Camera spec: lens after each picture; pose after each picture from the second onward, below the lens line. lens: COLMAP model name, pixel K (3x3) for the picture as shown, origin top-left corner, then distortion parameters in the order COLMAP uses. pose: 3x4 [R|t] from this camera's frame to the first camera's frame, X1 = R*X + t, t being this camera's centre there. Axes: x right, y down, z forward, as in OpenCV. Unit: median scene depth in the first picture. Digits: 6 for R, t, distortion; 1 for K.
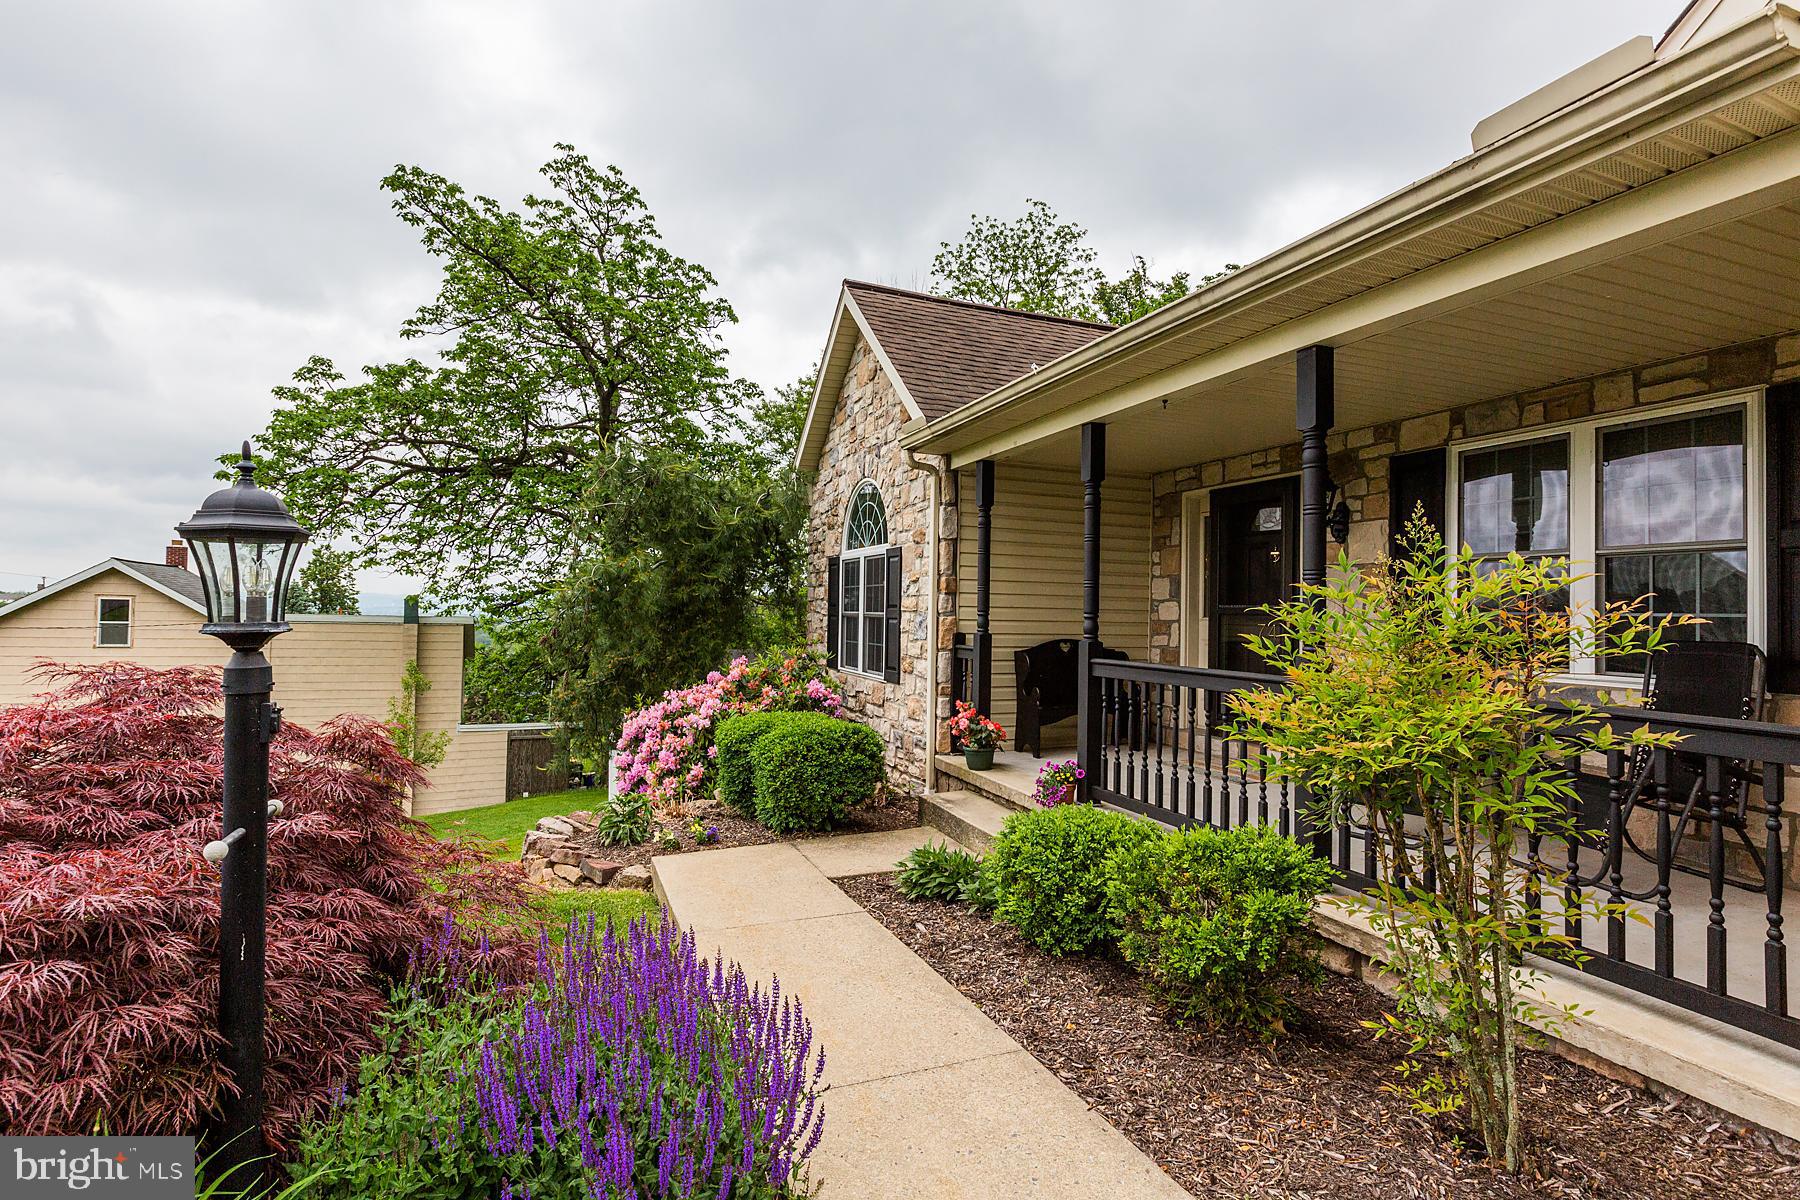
lens RADIAL K [[846.6, 0, 884.5], [0, 846.6, 609.1], [0, 0, 1]] dist [-0.005258, -0.000739]
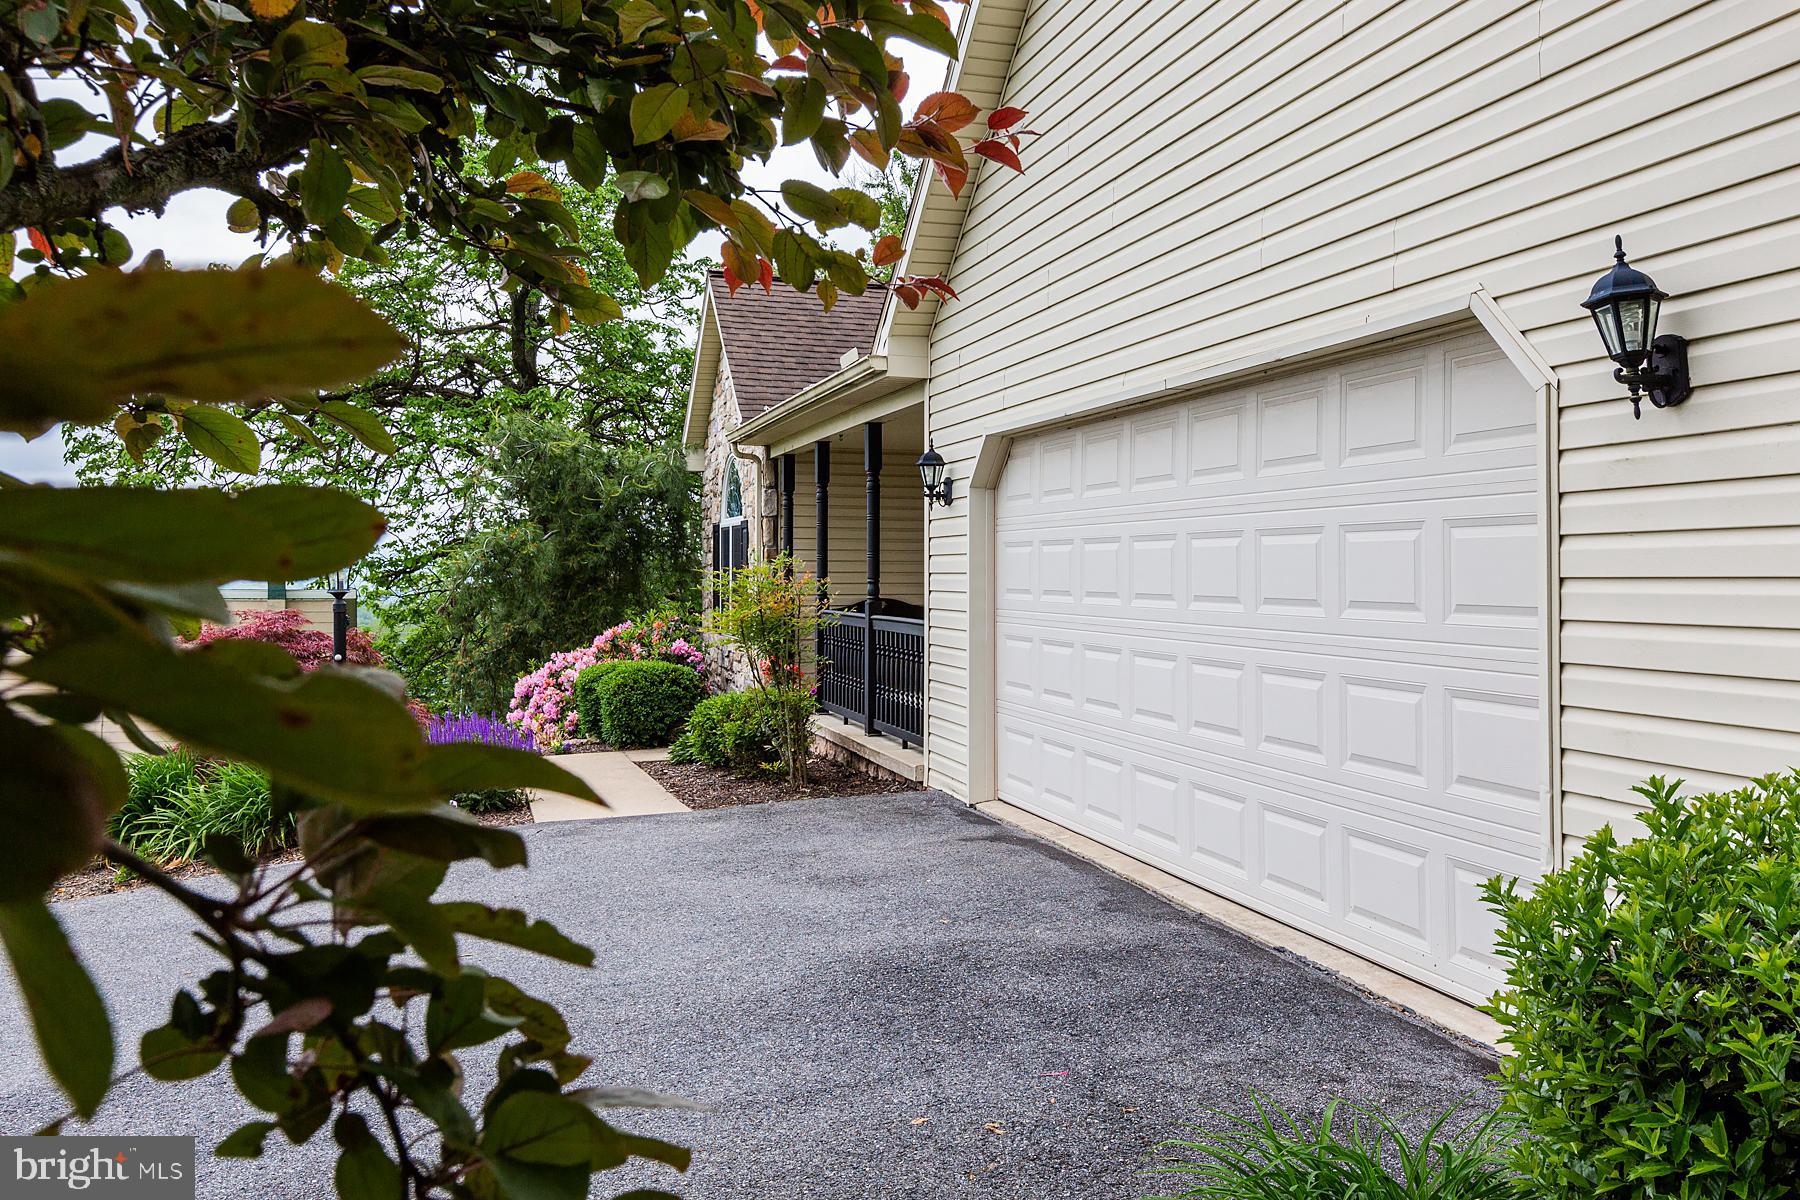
lens RADIAL K [[1383.2, 0, 912.4], [0, 1383.2, 584.5], [0, 0, 1]] dist [0.051379, 0.000030]
pose [[0.997853, -0.018089, -0.062950, 0.301907], [0.018937, 0.999738, 0.012894, -0.005682], [0.062700, -0.014058, 0.997933, -0.716241]]
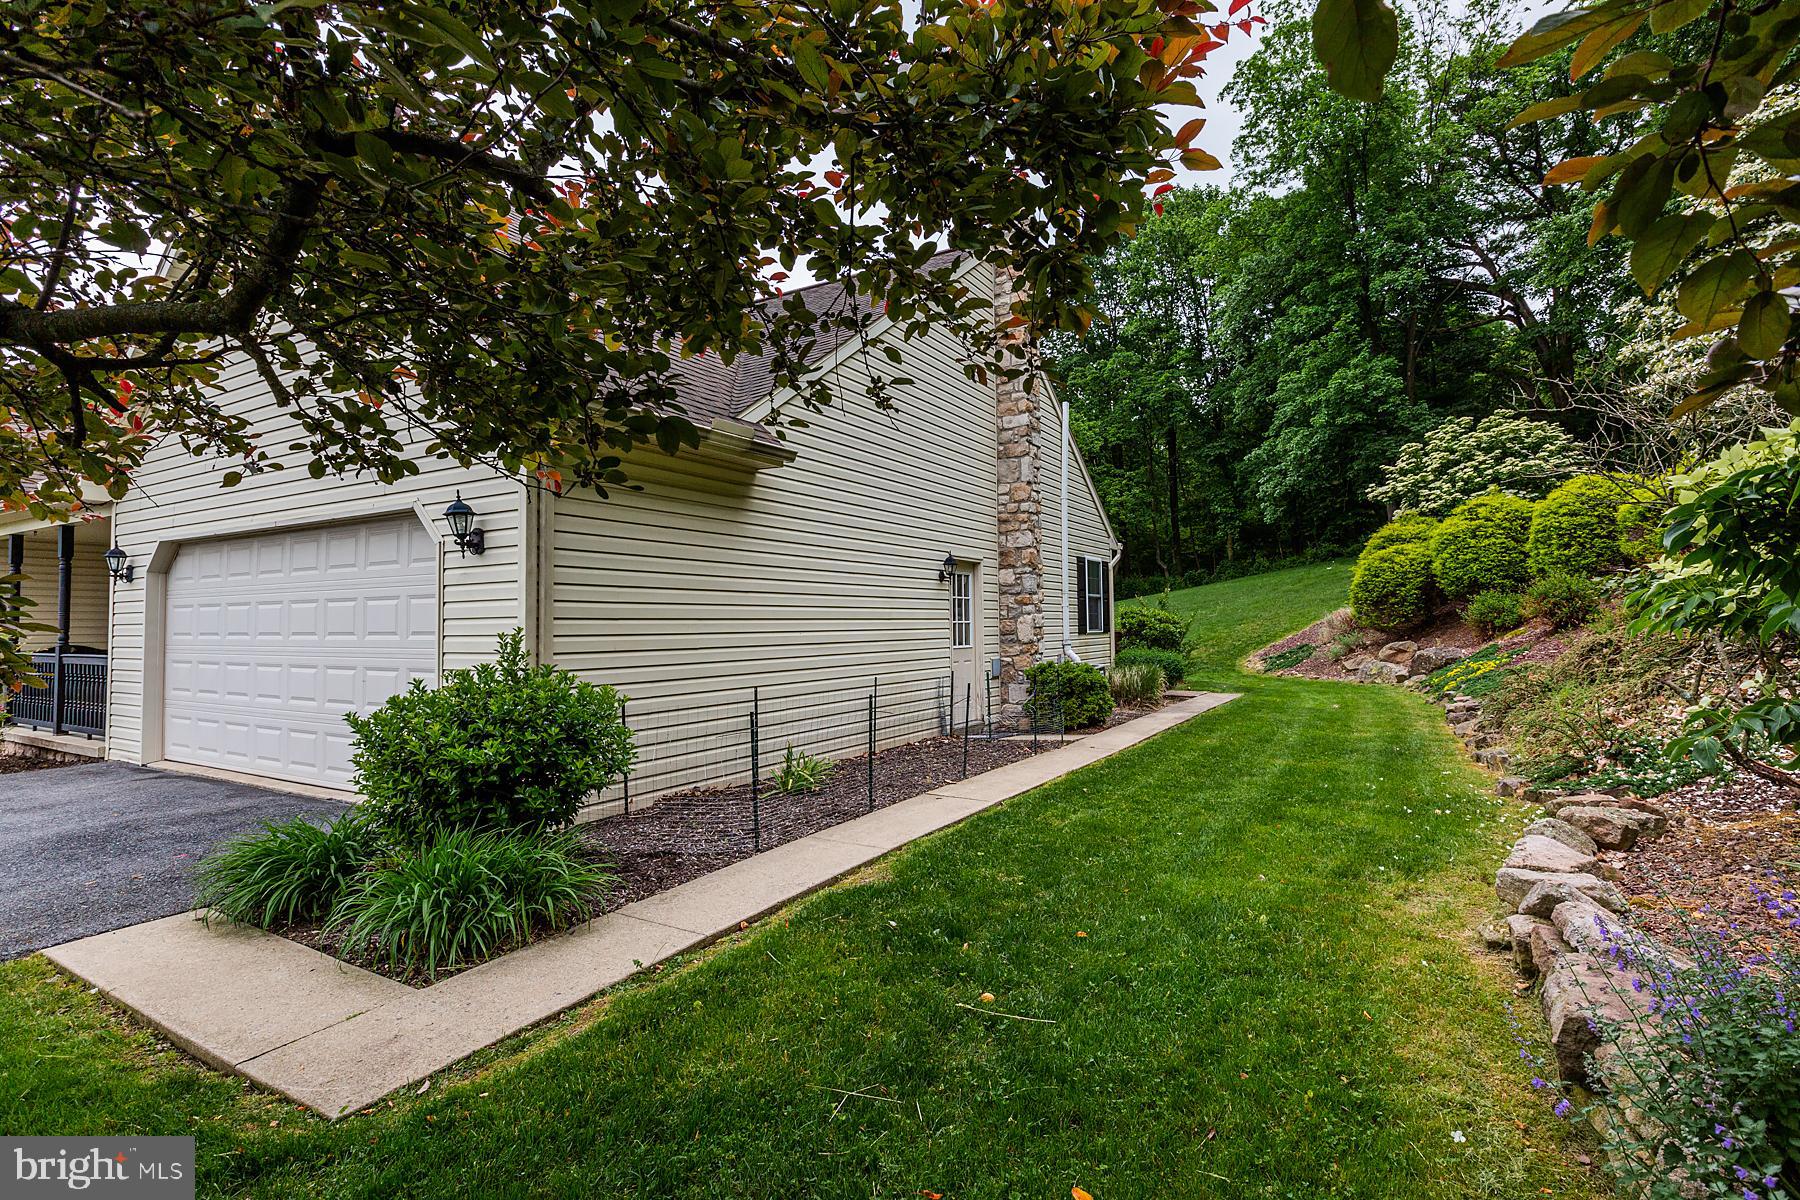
lens RADIAL K [[846.6, 0, 893.1], [0, 846.6, 593.0], [0, 0, 1]] dist [-0.005258, -0.000739]
pose [[0.772361, -0.003097, 0.635177, 0.342495], [0.022961, 0.999471, -0.023048, 0.011299], [-0.634769, 0.032386, 0.772023, -1.188848]]
